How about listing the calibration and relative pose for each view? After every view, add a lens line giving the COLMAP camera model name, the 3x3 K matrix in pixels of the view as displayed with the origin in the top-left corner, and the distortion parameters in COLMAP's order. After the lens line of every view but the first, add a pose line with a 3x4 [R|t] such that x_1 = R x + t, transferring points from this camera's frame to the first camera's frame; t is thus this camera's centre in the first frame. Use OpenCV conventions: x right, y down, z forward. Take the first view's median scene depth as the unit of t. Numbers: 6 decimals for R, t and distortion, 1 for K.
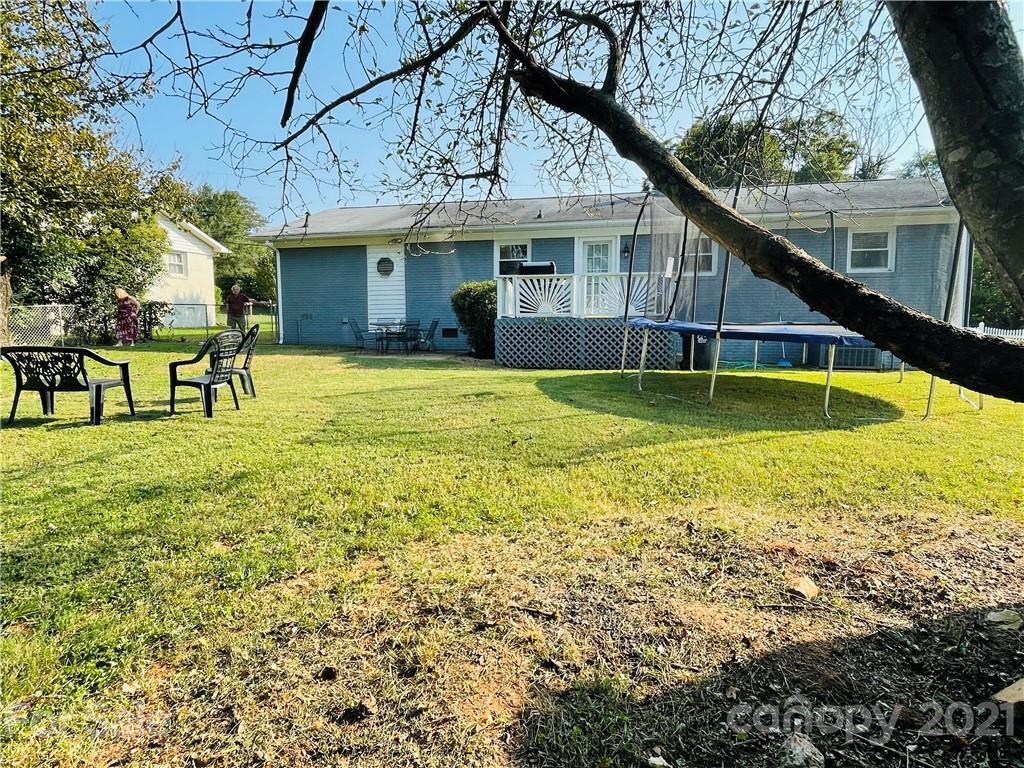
lens RADIAL K [[564.2, 0, 508.5], [0, 564.2, 387.8], [0, 0, 1]] dist [-0.004840, -0.000239]
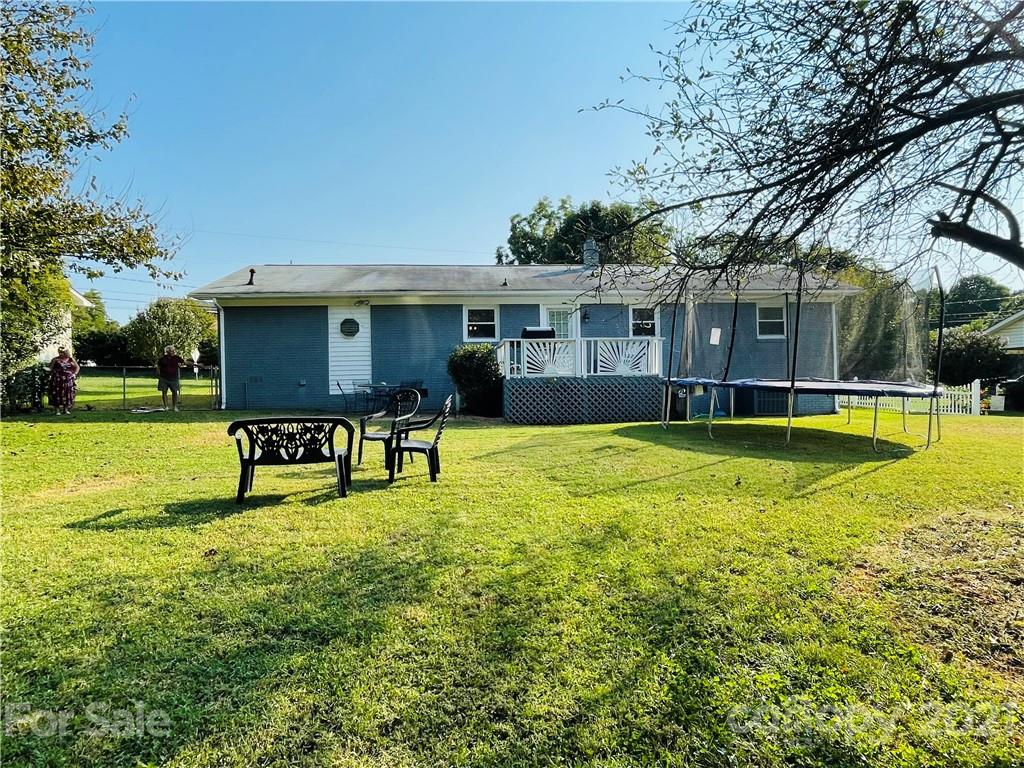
lens RADIAL K [[564.2, 0, 510.5], [0, 564.2, 387.4], [0, 0, 1]] dist [-0.004840, -0.000239]
pose [[0.949651, -0.018969, 0.312735, -0.347914], [0.050469, 0.994392, -0.092940, -0.007542], [-0.309218, 0.104044, 0.945283, -0.008070]]
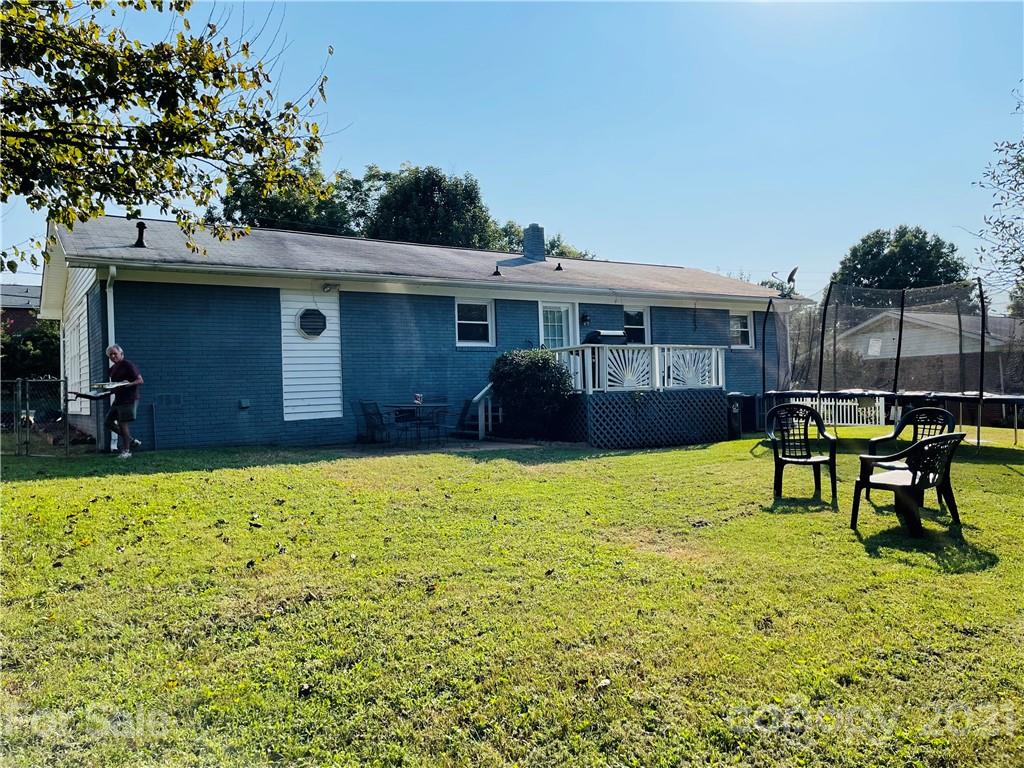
lens RADIAL K [[774.5, 0, 512.2], [0, 774.5, 379.7], [0, 0, 1]] dist [0.042663, 0.001556]
pose [[0.678669, -0.008803, 0.734391, -0.982500], [0.109359, 0.989992, -0.089195, -0.051175], [-0.726257, 0.140846, 0.672840, 0.283016]]
